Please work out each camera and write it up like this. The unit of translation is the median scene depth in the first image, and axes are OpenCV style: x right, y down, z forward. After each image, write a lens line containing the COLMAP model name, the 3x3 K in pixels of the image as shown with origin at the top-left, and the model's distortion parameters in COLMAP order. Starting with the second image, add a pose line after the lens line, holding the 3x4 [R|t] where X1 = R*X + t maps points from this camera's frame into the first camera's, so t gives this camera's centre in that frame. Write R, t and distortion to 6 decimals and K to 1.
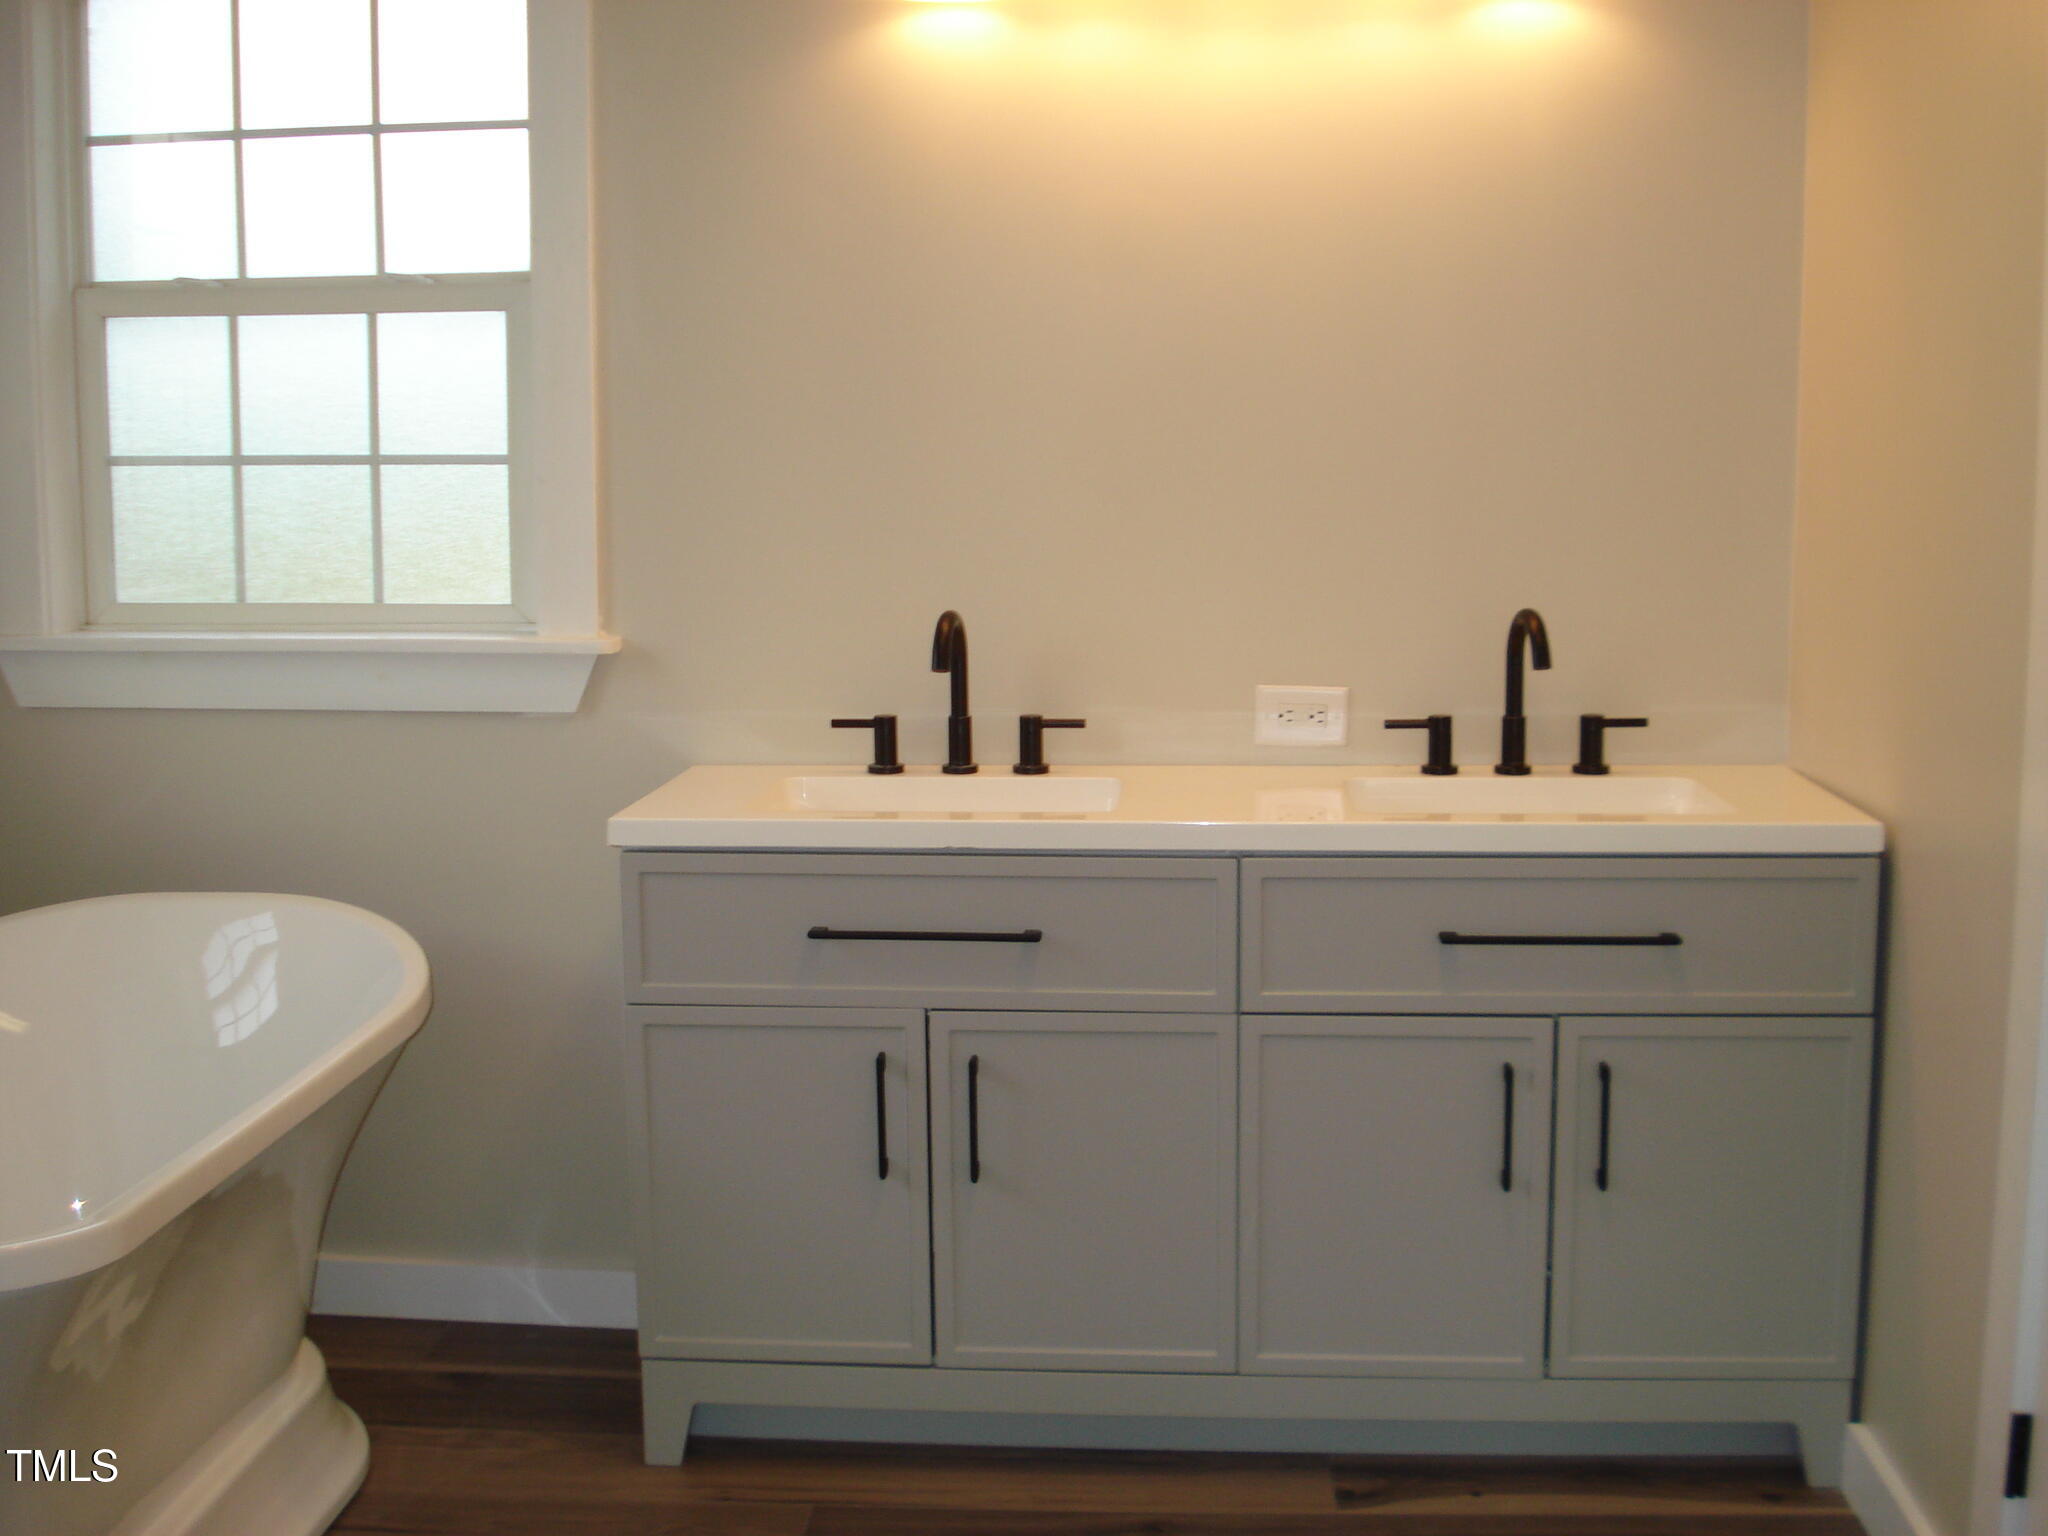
lens RADIAL K [[2282.5, 0, 1024.0], [0, 2282.5, 768.0], [0, 0, 1]] dist [-0.126177, 0.000290]
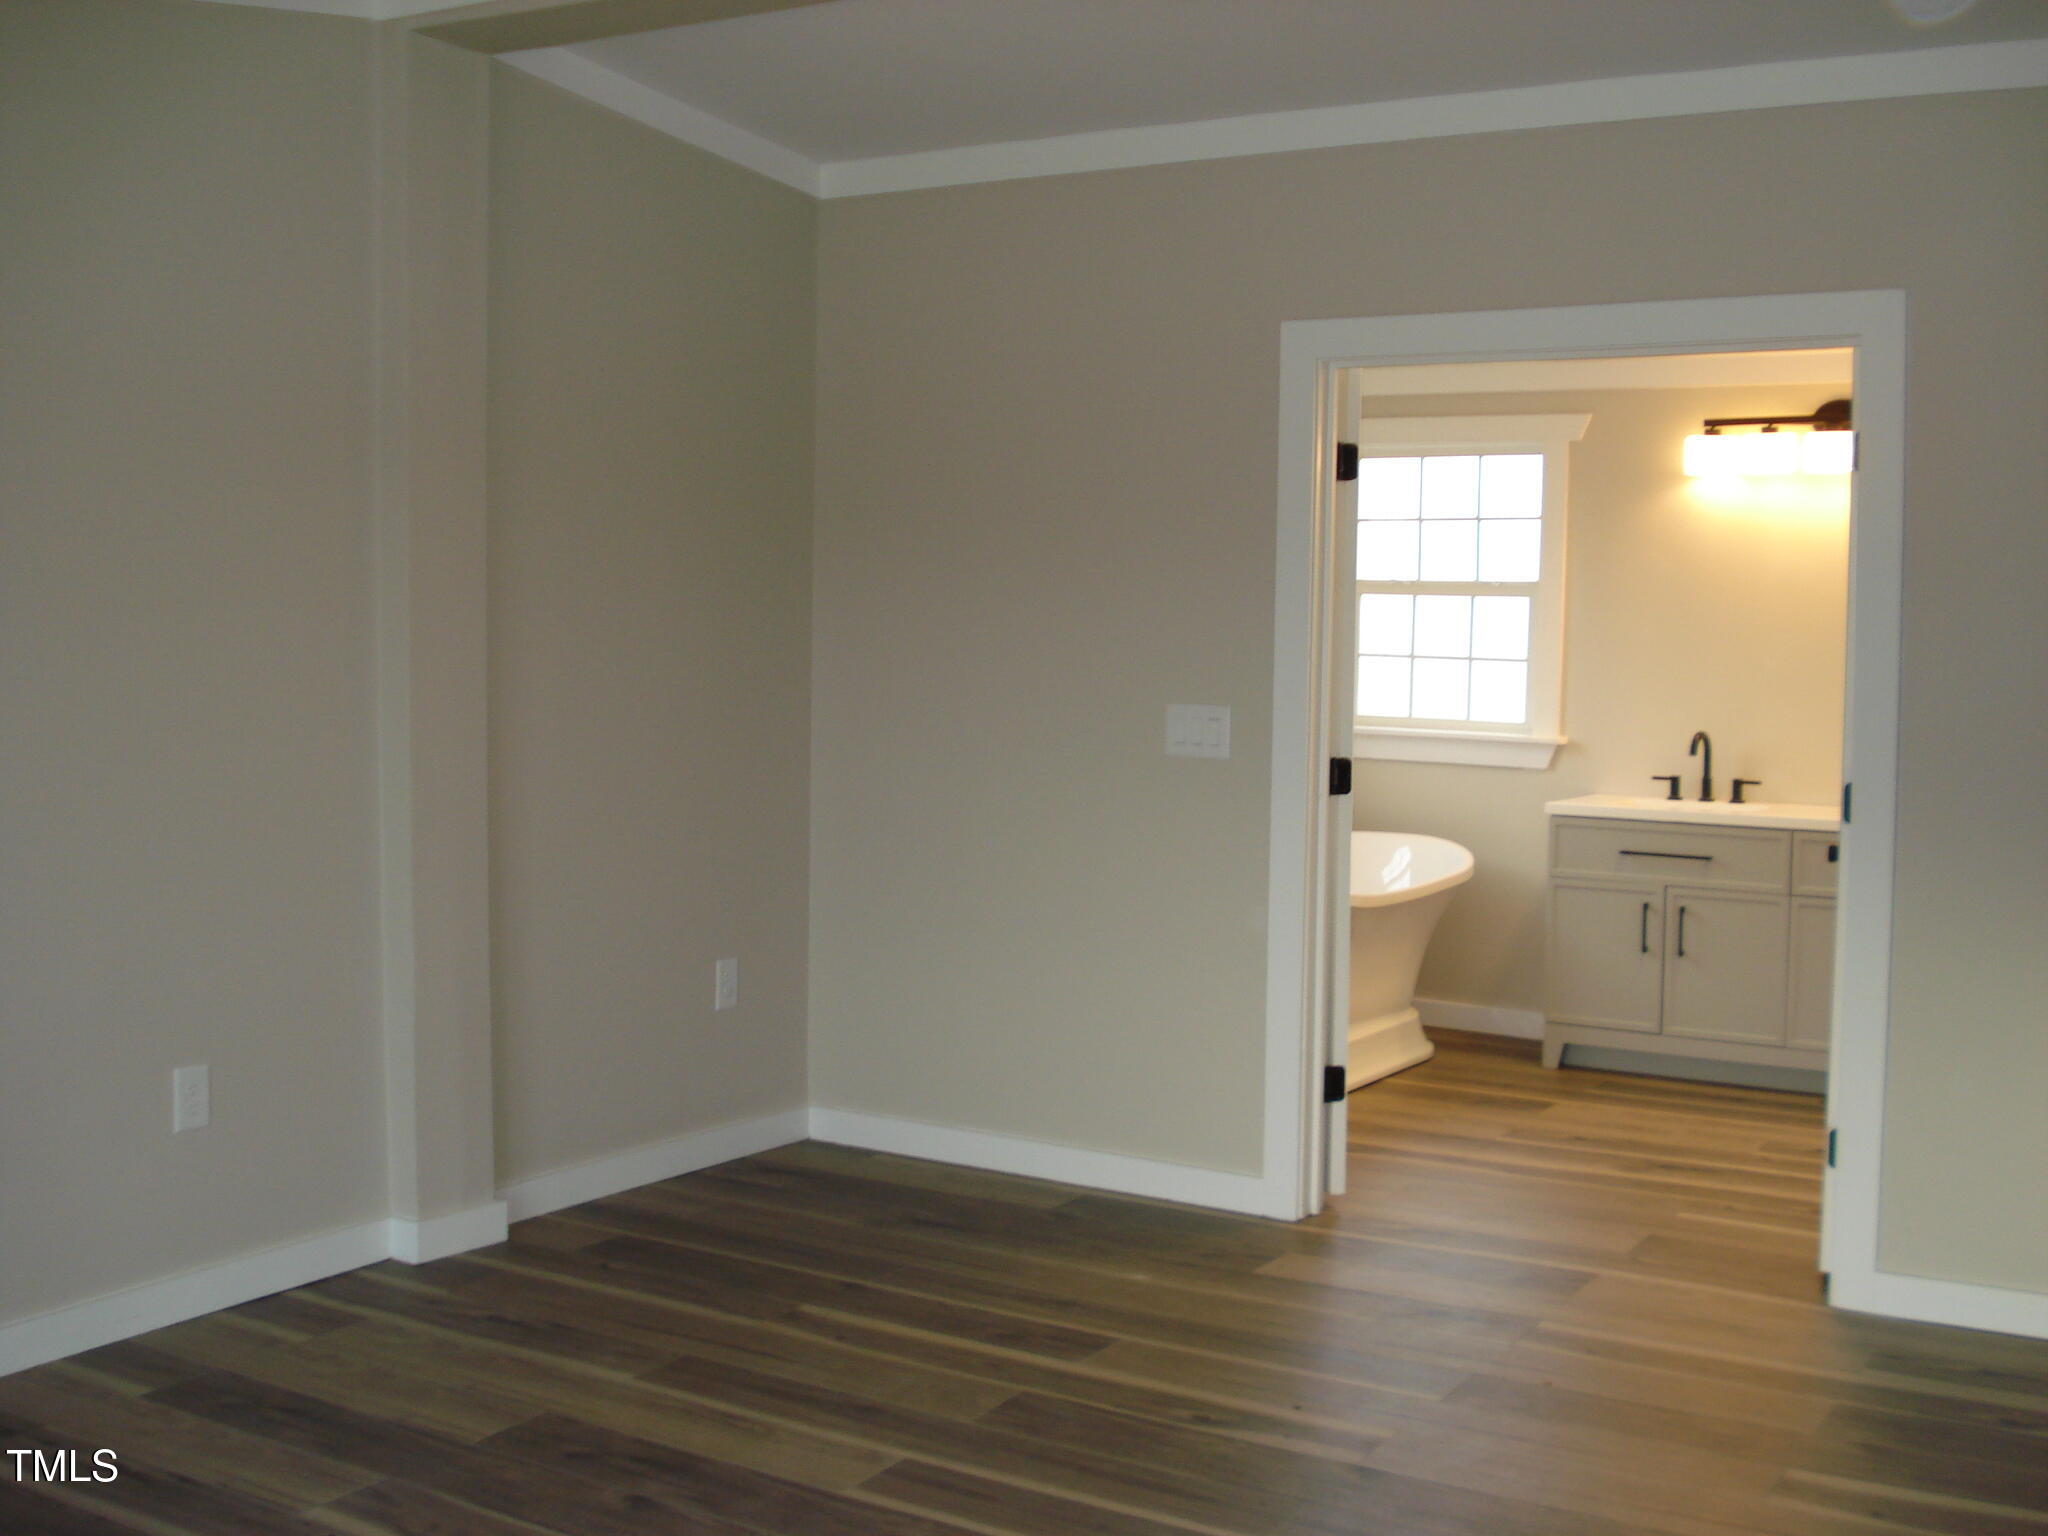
lens RADIAL K [[2282.5, 0, 1024.0], [0, 2282.5, 768.0], [0, 0, 1]] dist [-0.126177, 0.000290]
pose [[0.881179, 0.046834, -0.470457, 0.440116], [-0.079726, 0.995551, -0.050222, 0.139208], [0.466012, 0.081762, 0.880993, -1.351335]]
